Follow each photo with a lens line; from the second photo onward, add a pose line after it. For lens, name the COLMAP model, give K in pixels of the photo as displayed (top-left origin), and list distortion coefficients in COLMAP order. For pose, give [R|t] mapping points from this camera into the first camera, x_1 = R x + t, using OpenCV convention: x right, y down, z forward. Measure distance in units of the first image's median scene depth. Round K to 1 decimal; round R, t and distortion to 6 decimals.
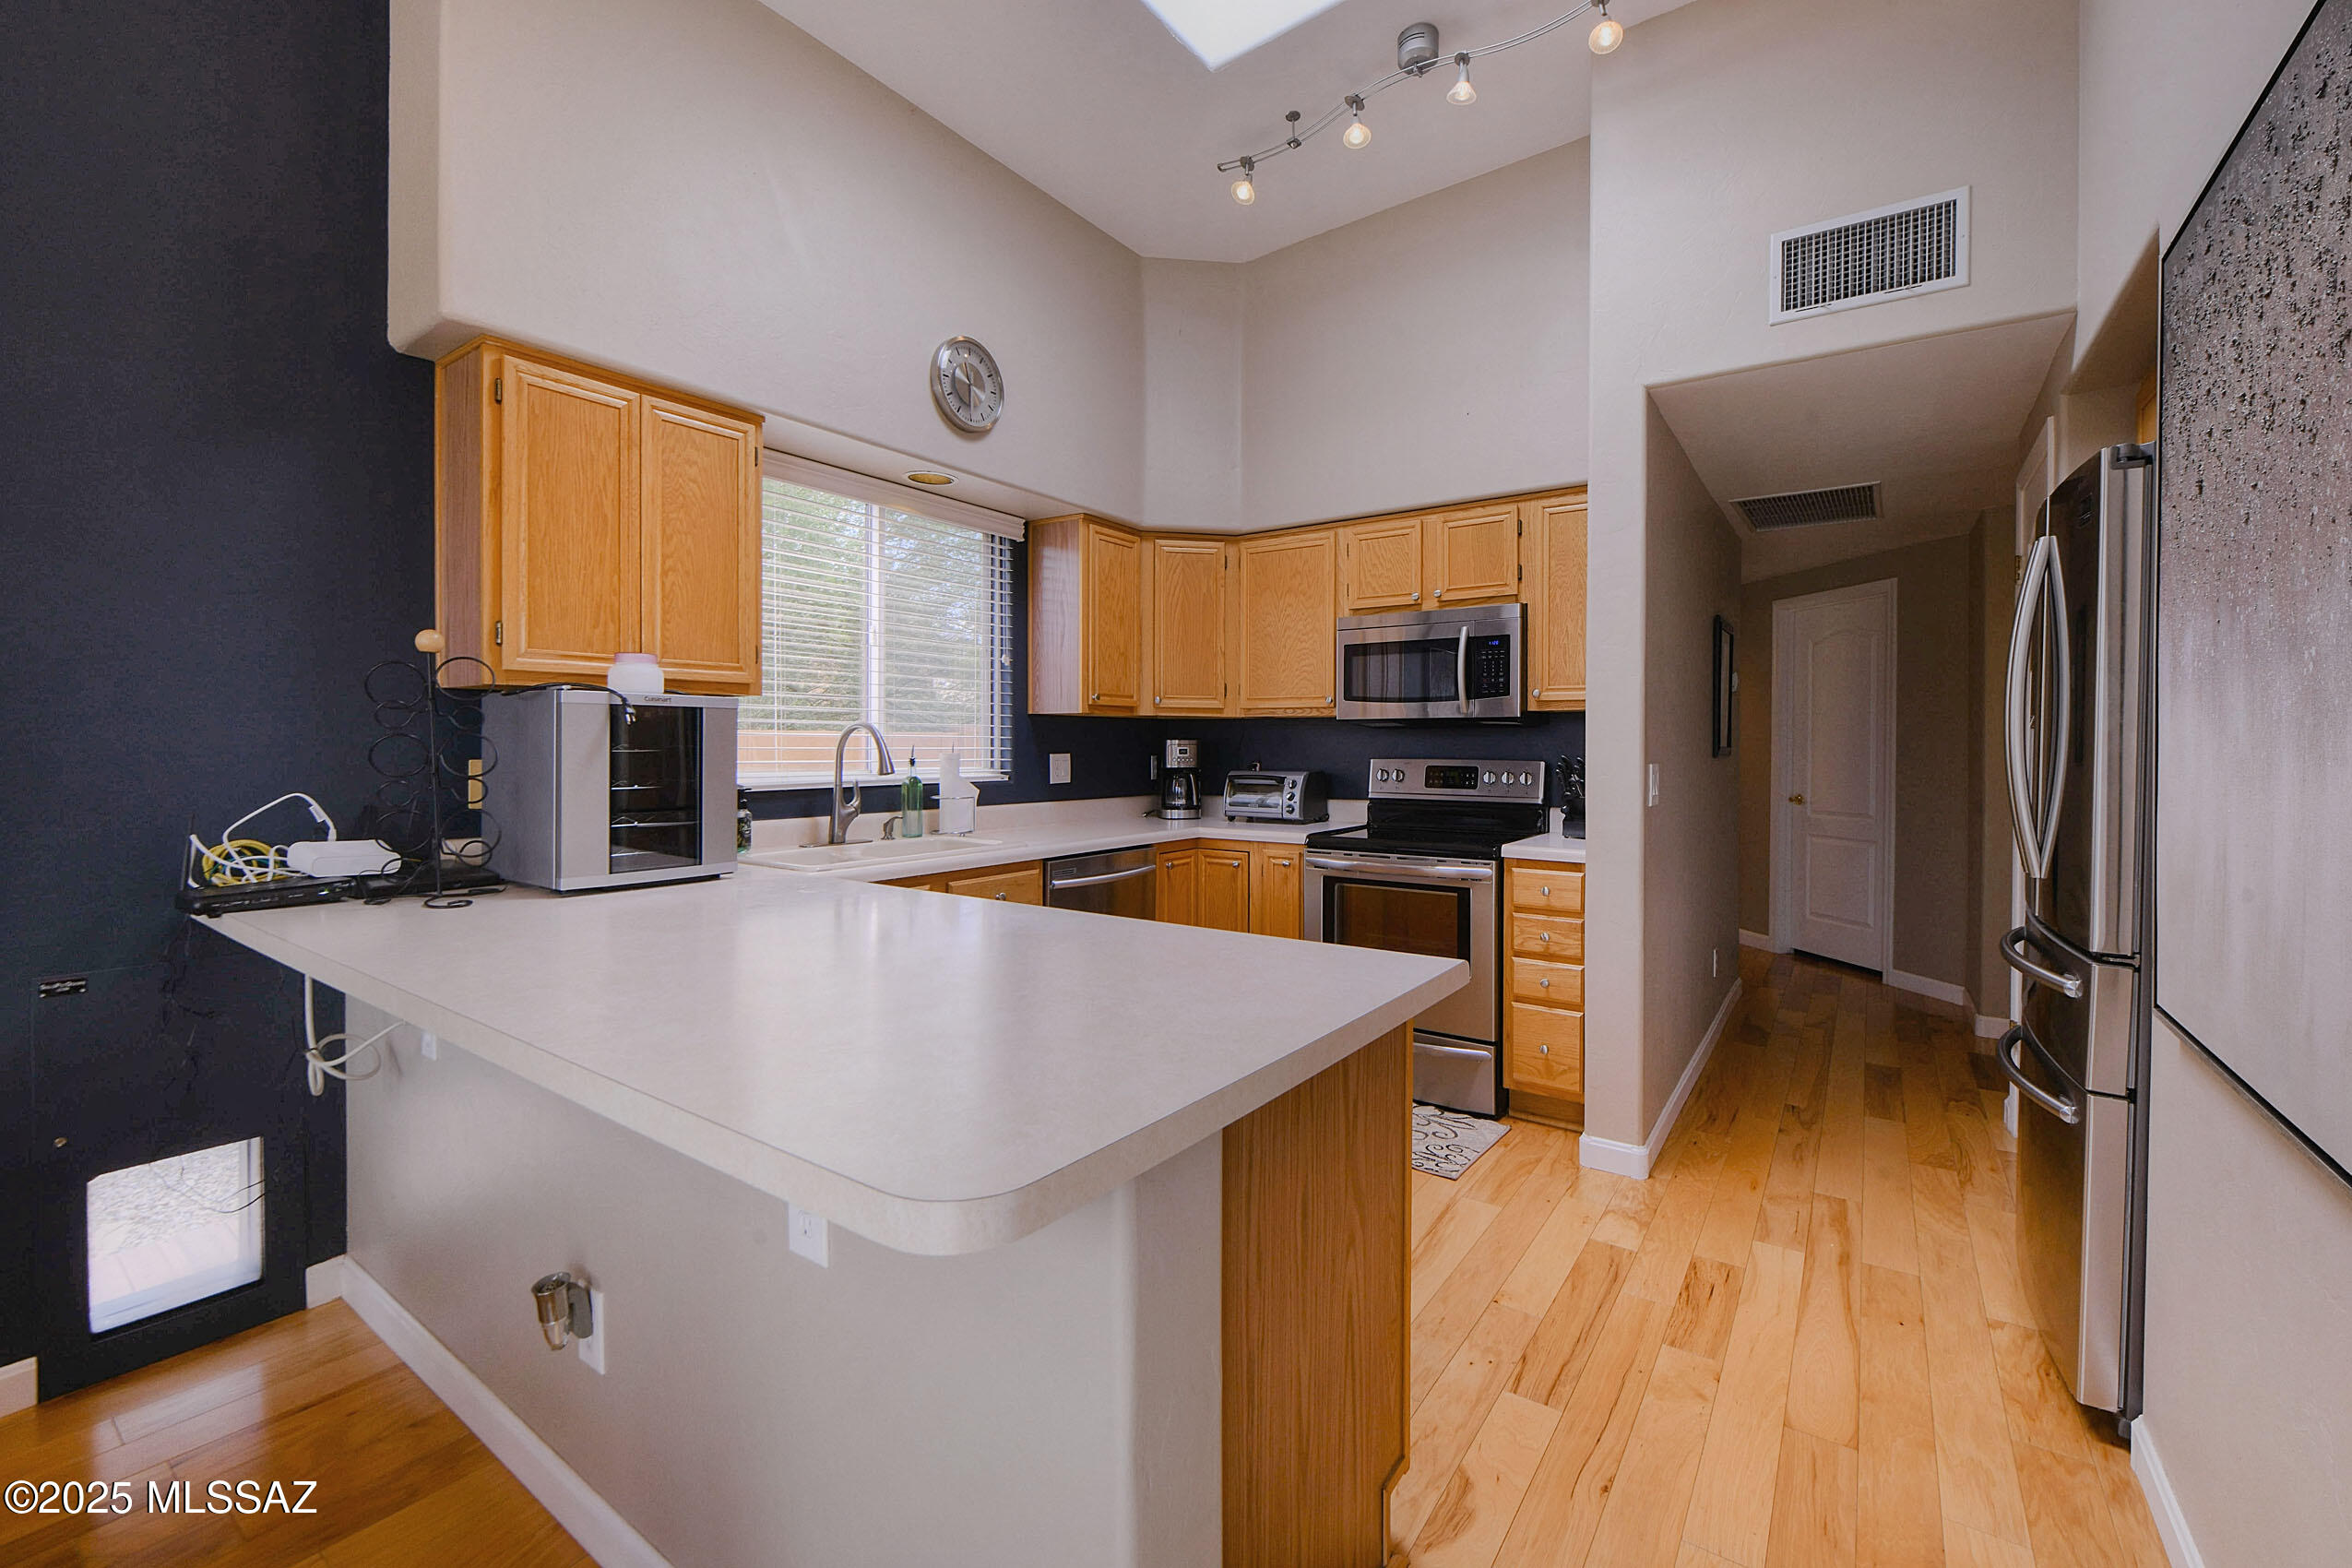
lens RADIAL K [[981.3, 0, 1180.2], [0, 981.3, 754.4], [0, 0, 1]] dist [-0.000101, -0.000146]
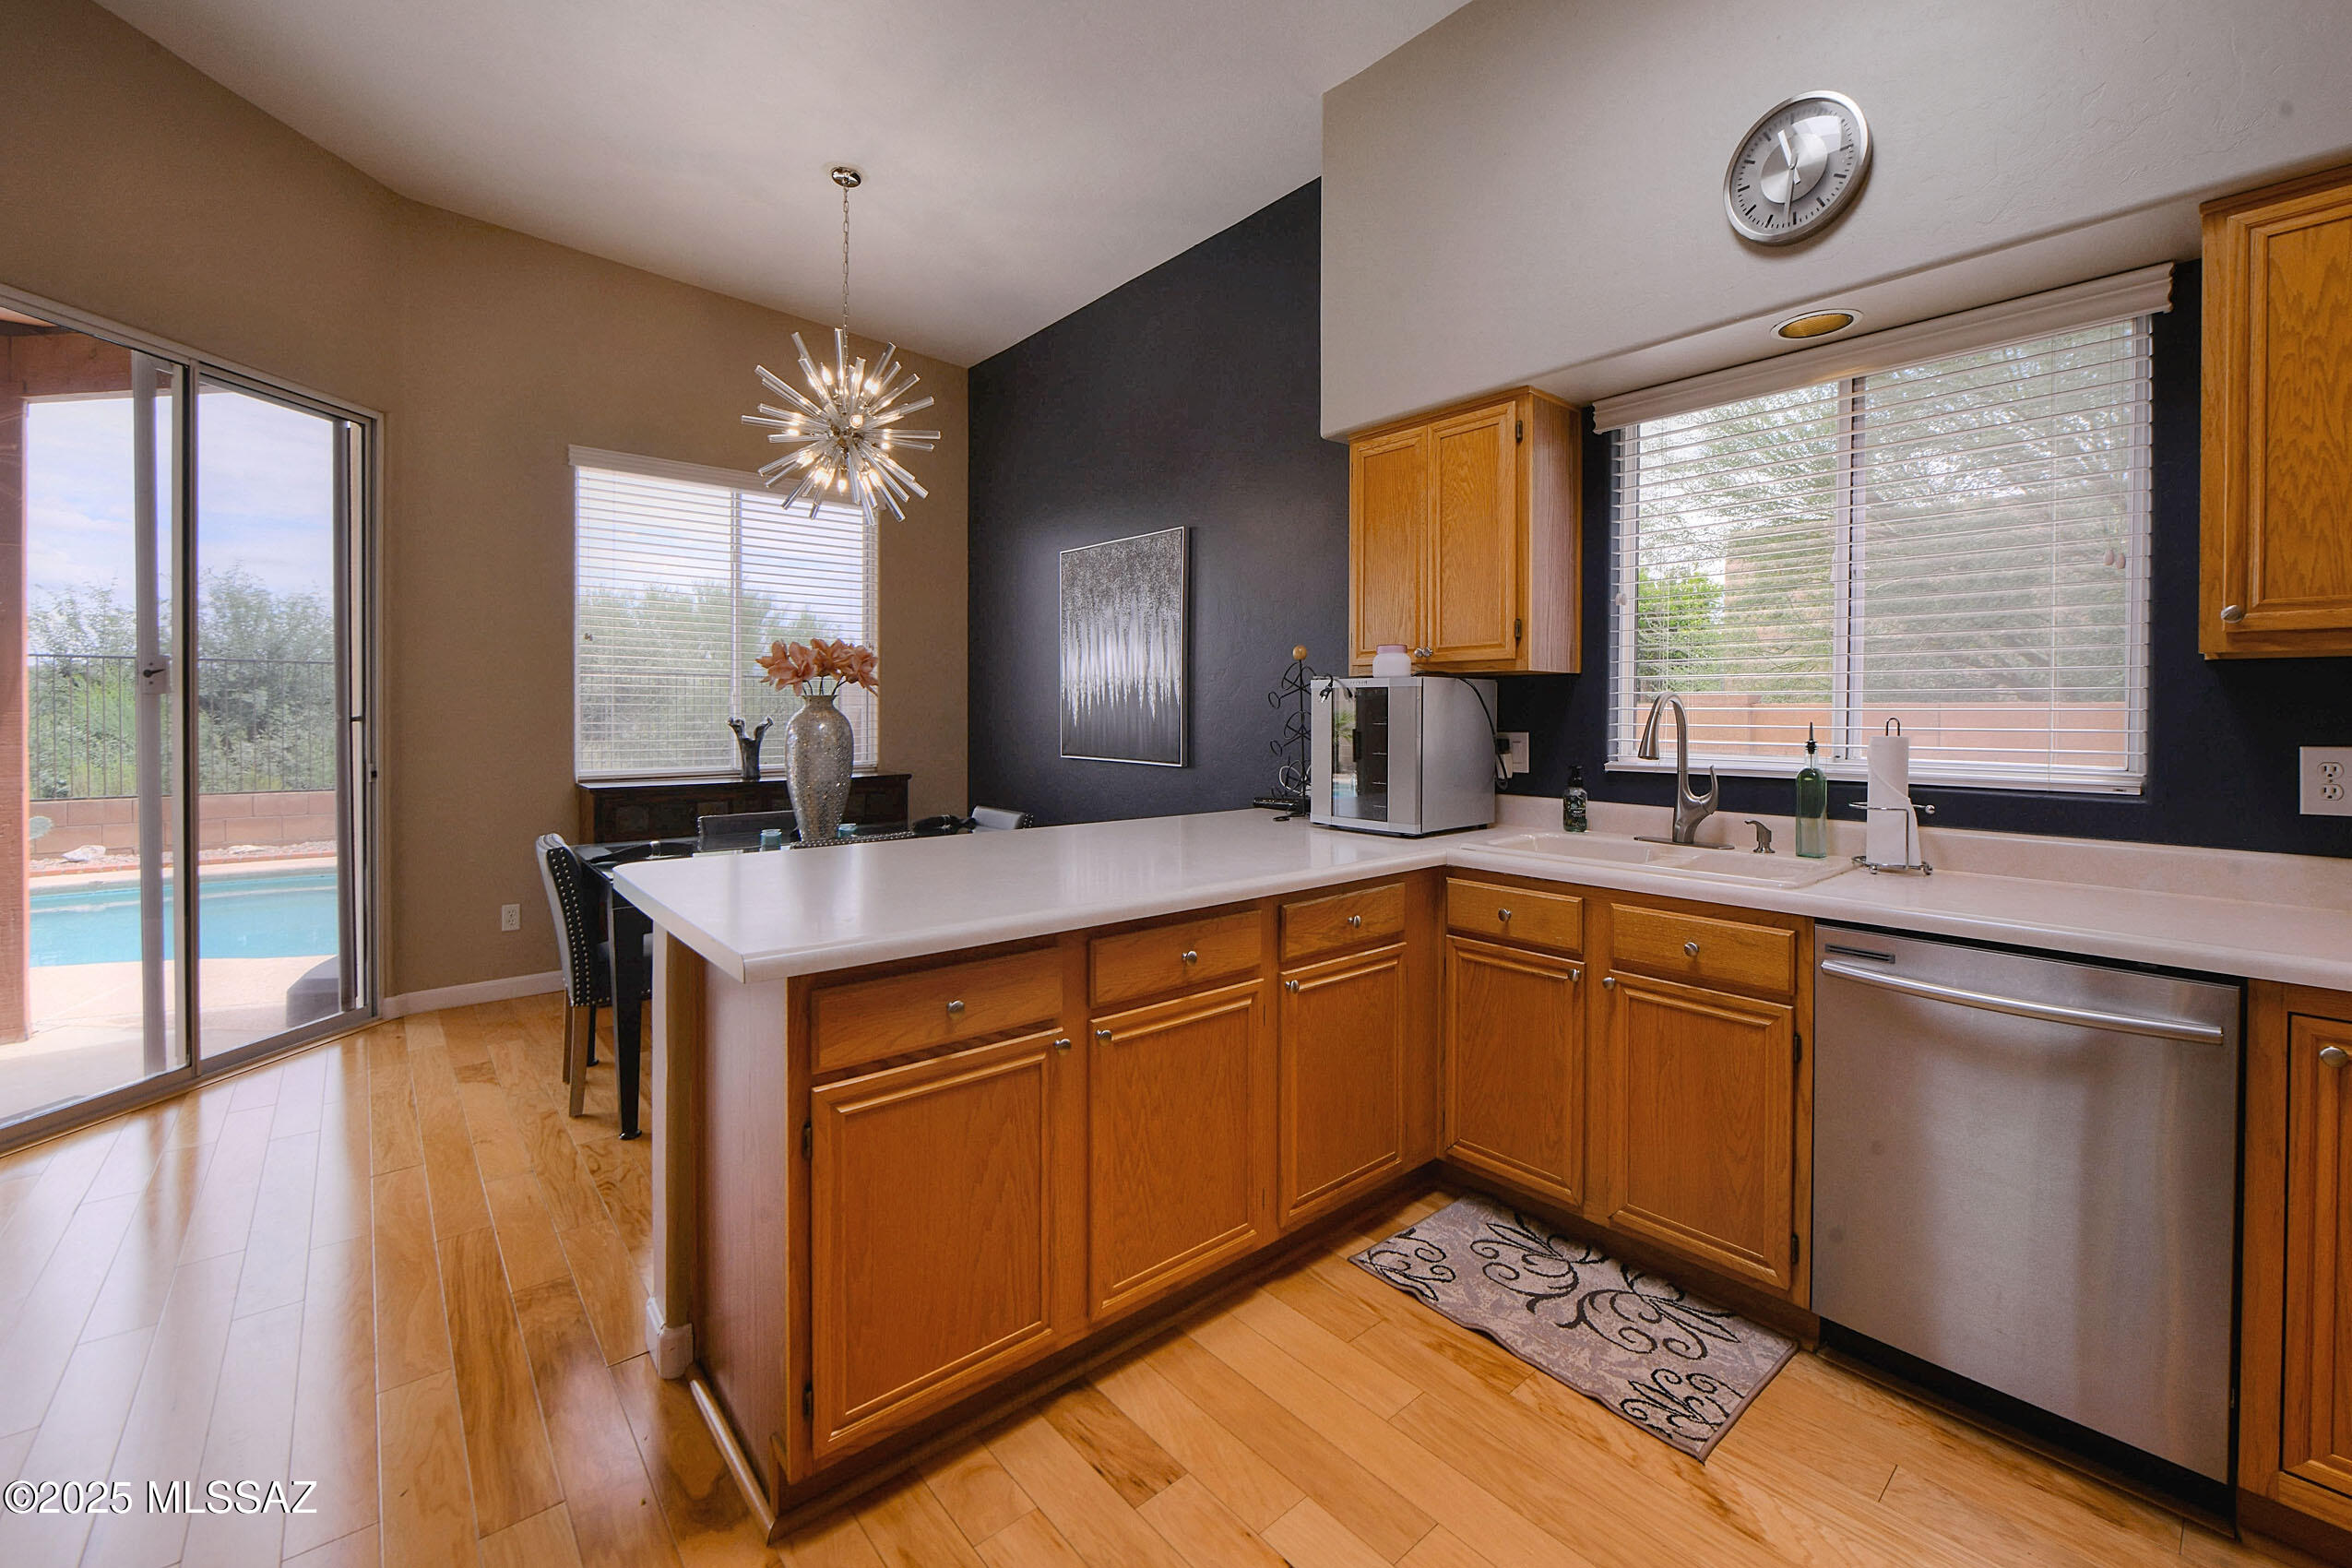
lens RADIAL K [[954.6, 0, 1181.1], [0, 954.6, 722.8], [0, 0, 1]] dist [-0.000622, -0.000773]
pose [[-0.240417, 0.002708, -0.970666, 0.418695], [-0.015528, 0.999857, 0.006635, -0.005863], [0.970545, 0.016667, -0.240341, 0.642005]]
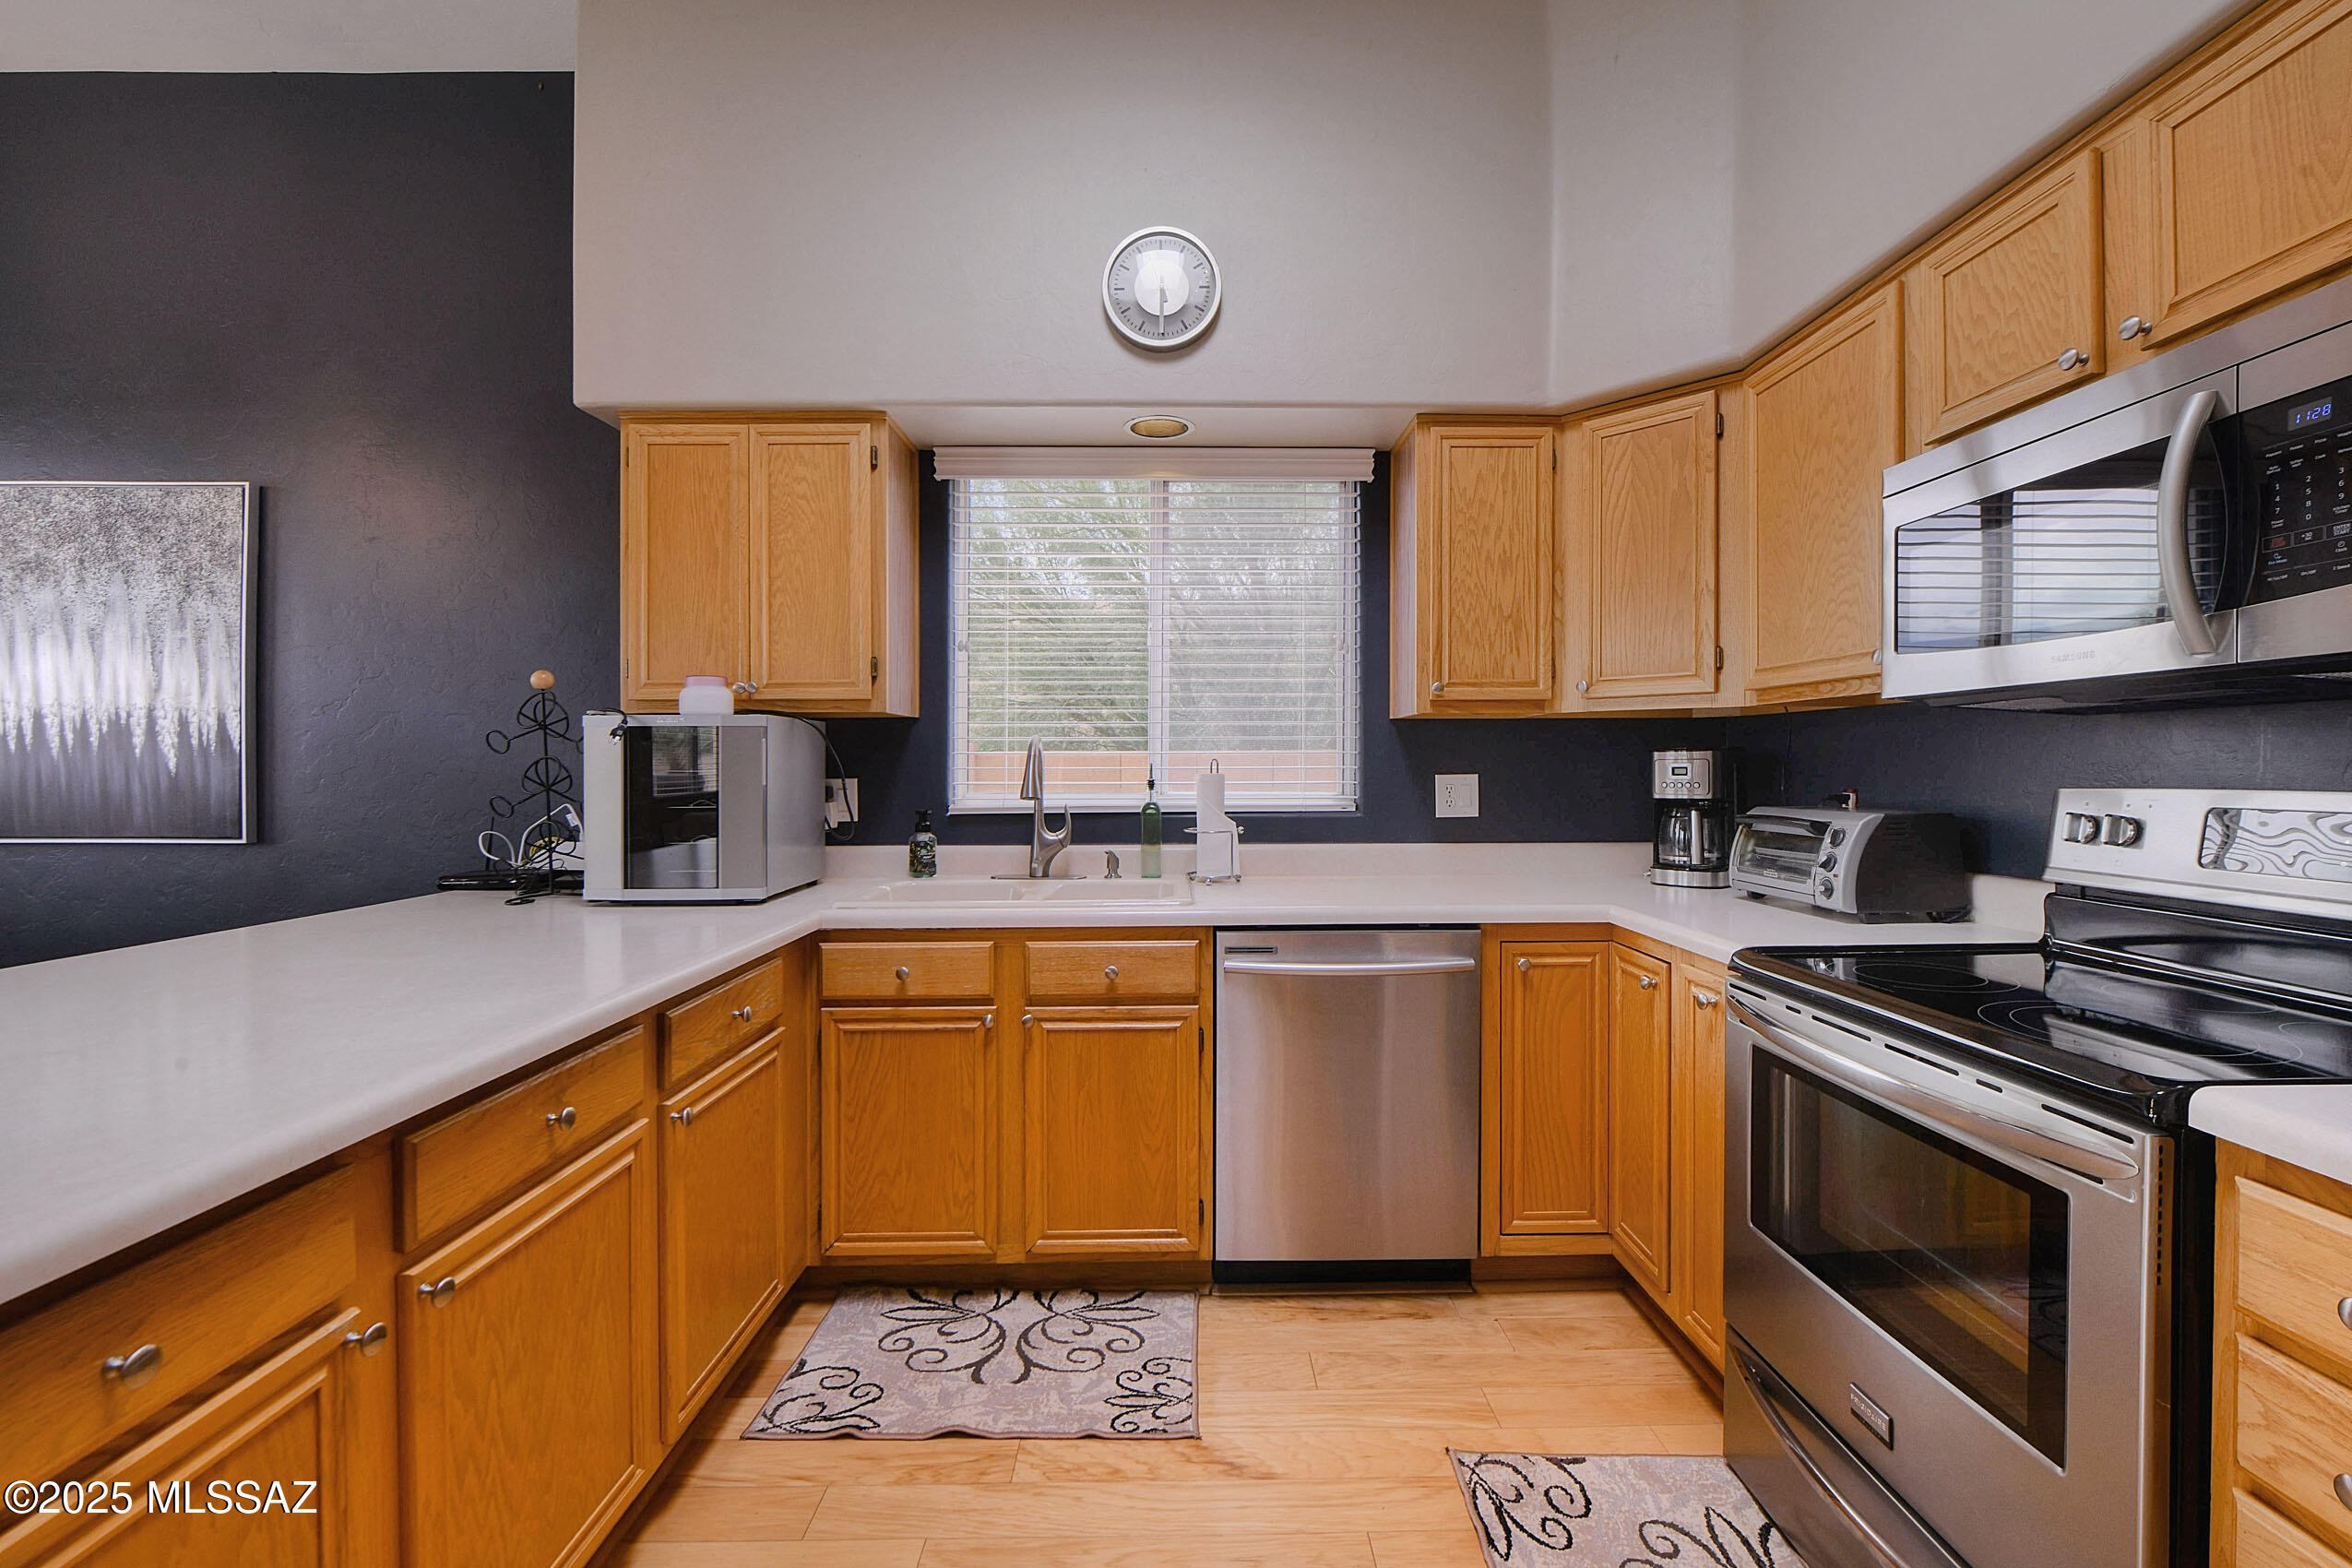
lens RADIAL K [[927.5, 0, 1180.3], [0, 927.5, 768.1], [0, 0, 1]] dist [-0.000251, -0.002284]
pose [[0.587665, -0.004374, -0.809092, 0.317631], [-0.001480, 0.999978, -0.006481, -0.000726], [0.809103, 0.005006, 0.587646, 0.503490]]
